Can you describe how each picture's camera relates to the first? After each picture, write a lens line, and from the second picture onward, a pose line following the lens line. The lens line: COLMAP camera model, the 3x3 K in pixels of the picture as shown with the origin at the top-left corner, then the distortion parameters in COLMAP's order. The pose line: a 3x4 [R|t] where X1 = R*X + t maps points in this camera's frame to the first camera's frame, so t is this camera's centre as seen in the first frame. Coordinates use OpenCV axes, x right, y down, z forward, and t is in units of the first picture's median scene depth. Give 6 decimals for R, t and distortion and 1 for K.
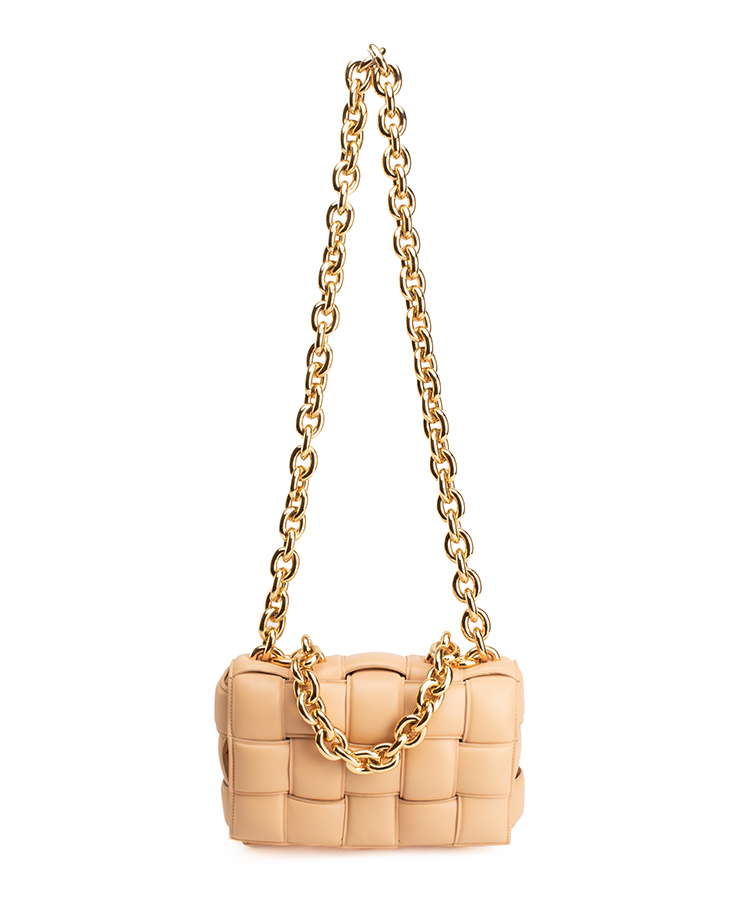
lens RADIAL K [[1775.6, 0, 371.8], [0, 1775.6, 450.1], [0, 0, 1]] dist [0.107277, 0.000000]
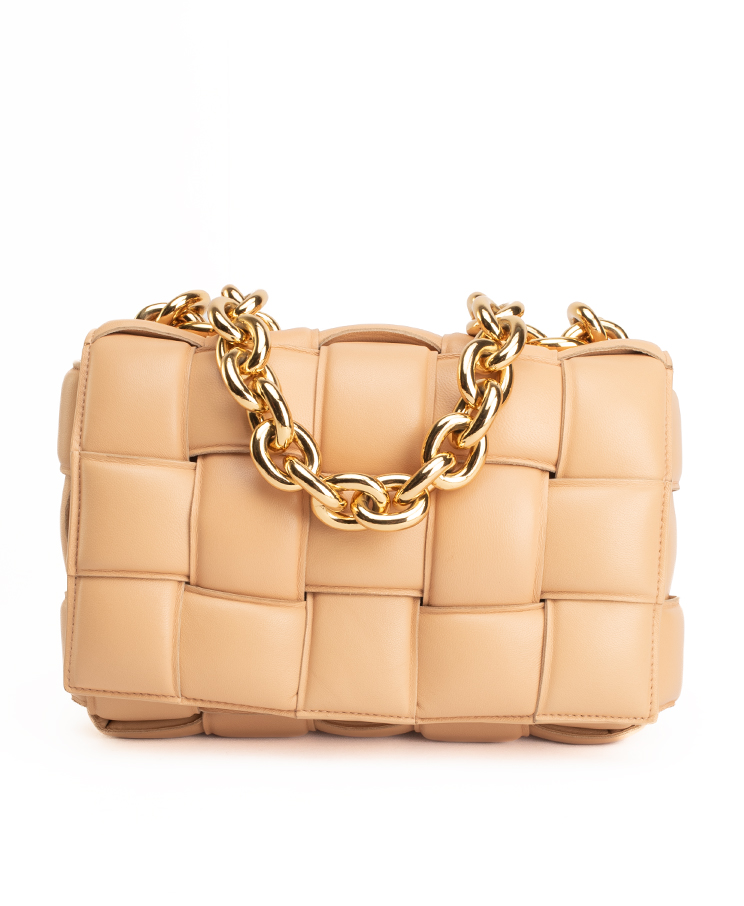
lens RADIAL K [[1775.6, 0, 366.2], [0, 1775.6, 430.4], [0, 0, 1]] dist [0.107277, 0.000000]
pose [[0.998668, 0.025217, -0.045011, 0.021076], [-0.039115, 0.938957, -0.341803, 0.316386], [0.033644, 0.343109, 0.938693, 0.542877]]
